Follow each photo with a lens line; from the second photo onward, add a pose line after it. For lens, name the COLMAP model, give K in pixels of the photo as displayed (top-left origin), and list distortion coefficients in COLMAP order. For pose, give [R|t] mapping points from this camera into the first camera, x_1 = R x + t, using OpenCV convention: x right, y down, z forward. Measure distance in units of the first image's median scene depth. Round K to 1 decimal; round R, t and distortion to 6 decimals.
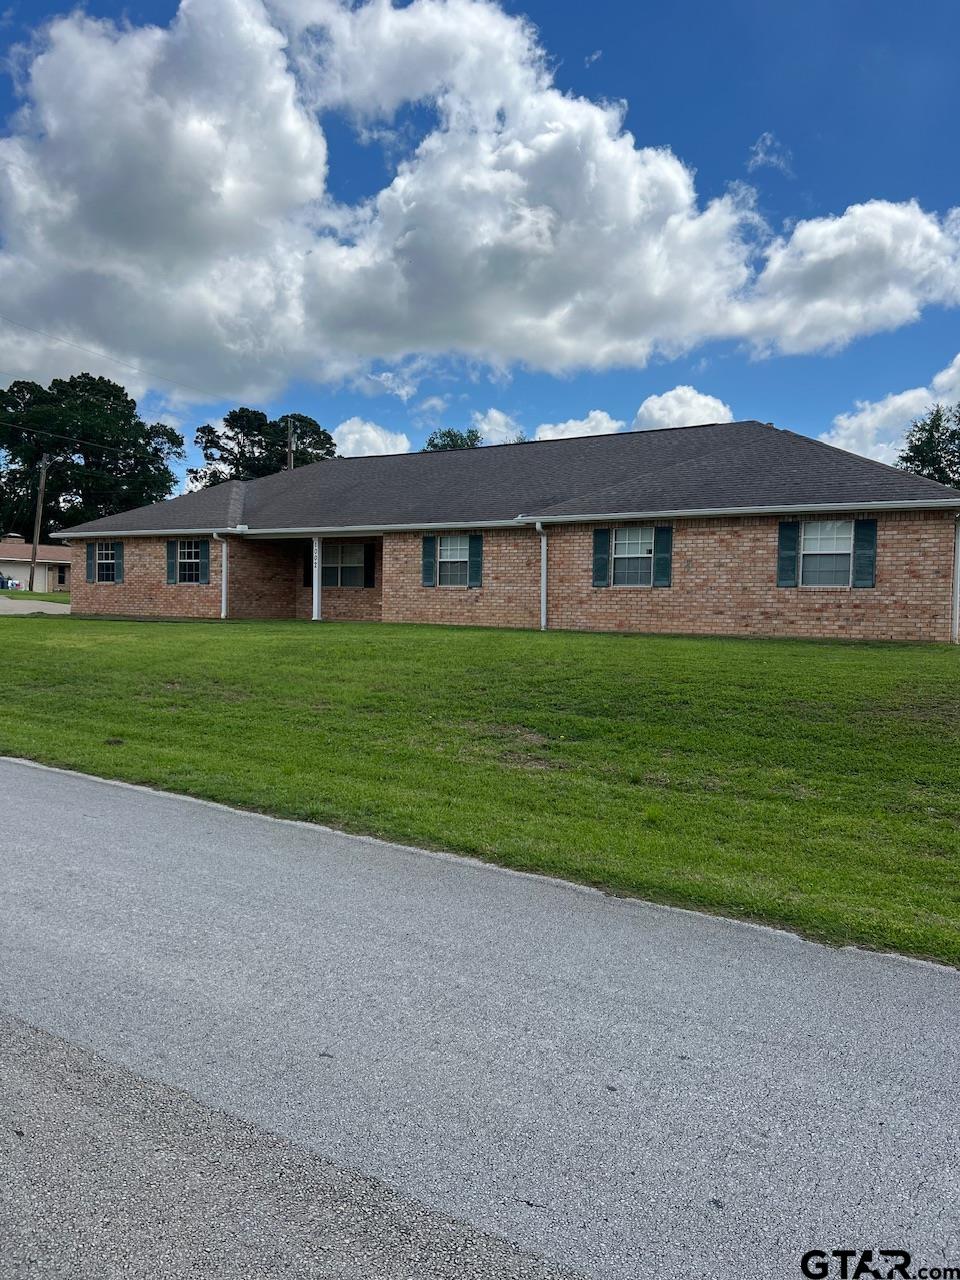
lens RADIAL K [[956.5, 0, 480.0], [0, 956.5, 640.0], [0, 0, 1]] dist [0.047131, 0.006874]
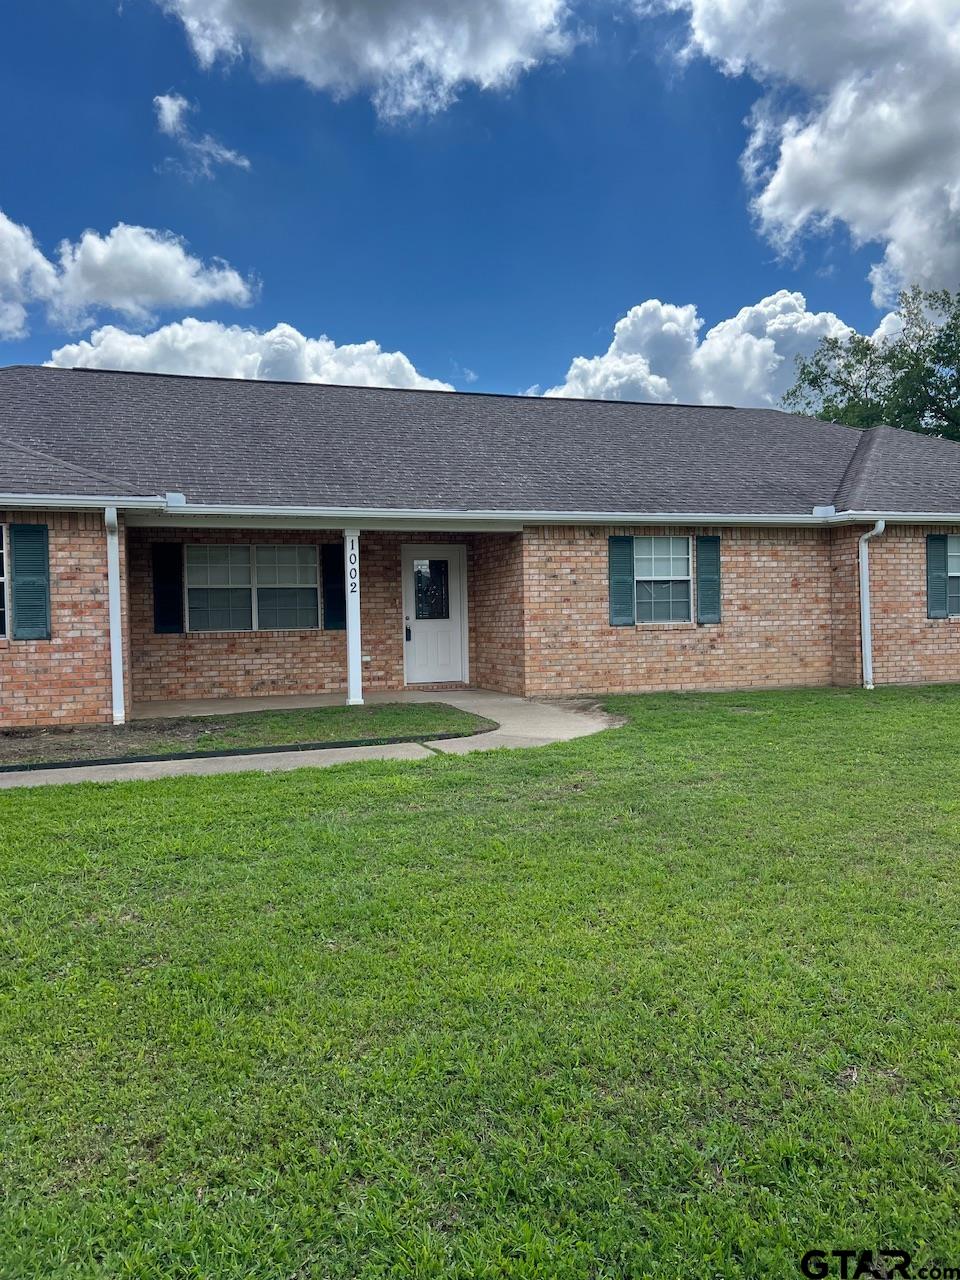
lens RADIAL K [[962.3, 0, 503.4], [0, 962.3, 593.7], [0, 0, 1]] dist [0.008441, 0.001668]
pose [[0.631740, -0.011853, 0.775090, -0.532678], [0.060381, 0.997598, -0.033958, -0.059467], [-0.772825, 0.068254, 0.630938, 0.701355]]
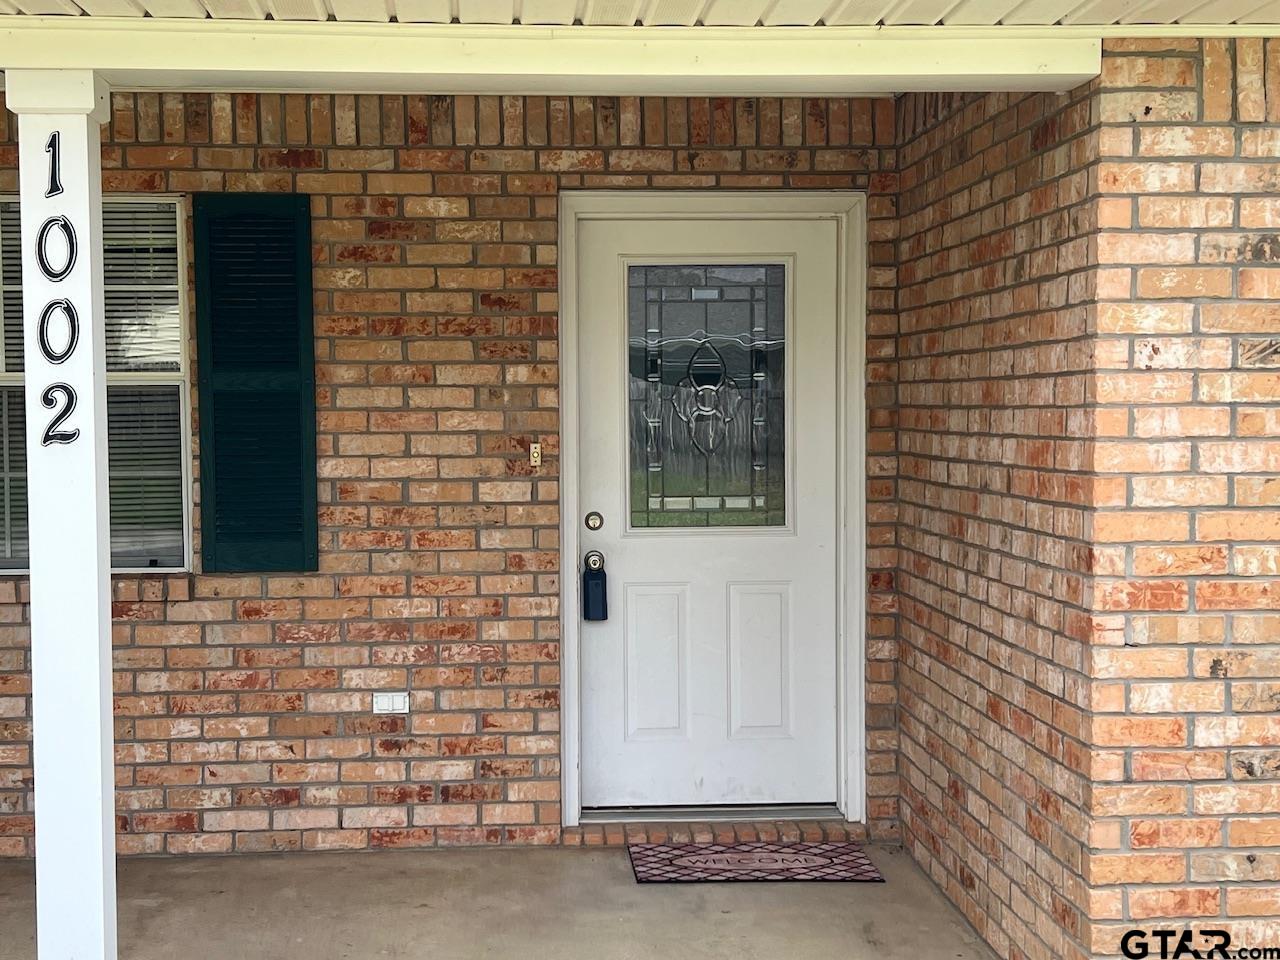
lens RADIAL K [[1856.3, 0, 640.0], [0, 1856.3, 480.0], [0, 0, 1]] dist [0.045945, 0.054390]
pose [[0.818139, -0.046553, 0.573133, -0.241201], [0.041434, 0.998899, 0.021989, -0.080332], [-0.573526, 0.005757, 0.819167, 0.914995]]
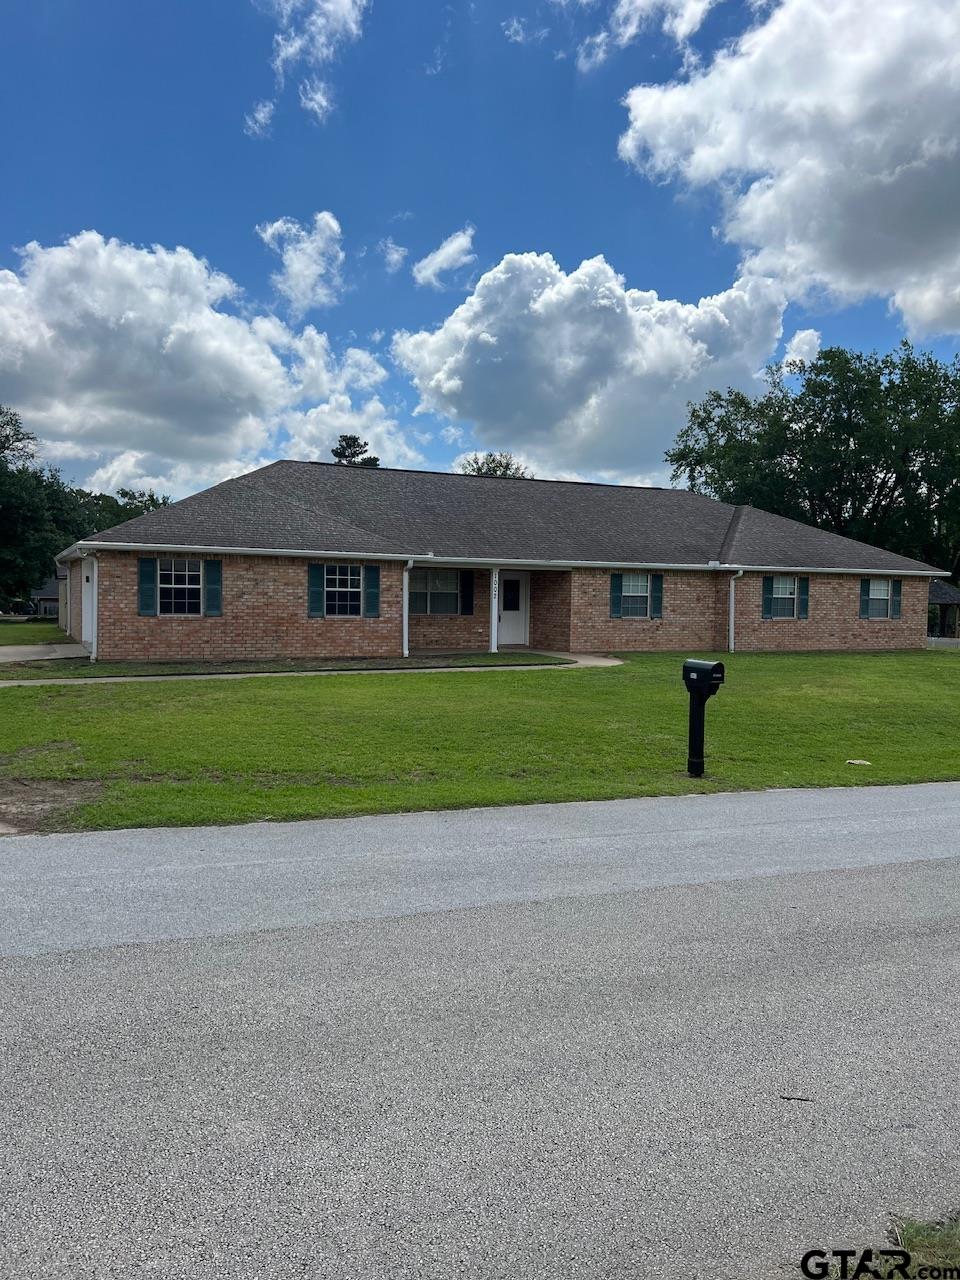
lens RADIAL K [[962.3, 0, 503.4], [0, 962.3, 593.7], [0, 0, 1]] dist [0.008441, 0.001668]
pose [[0.530938, -0.009550, 0.847357, -1.083613], [0.026054, 0.999648, -0.005059, -0.082095], [-0.847010, 0.024763, 0.530999, 0.512952]]
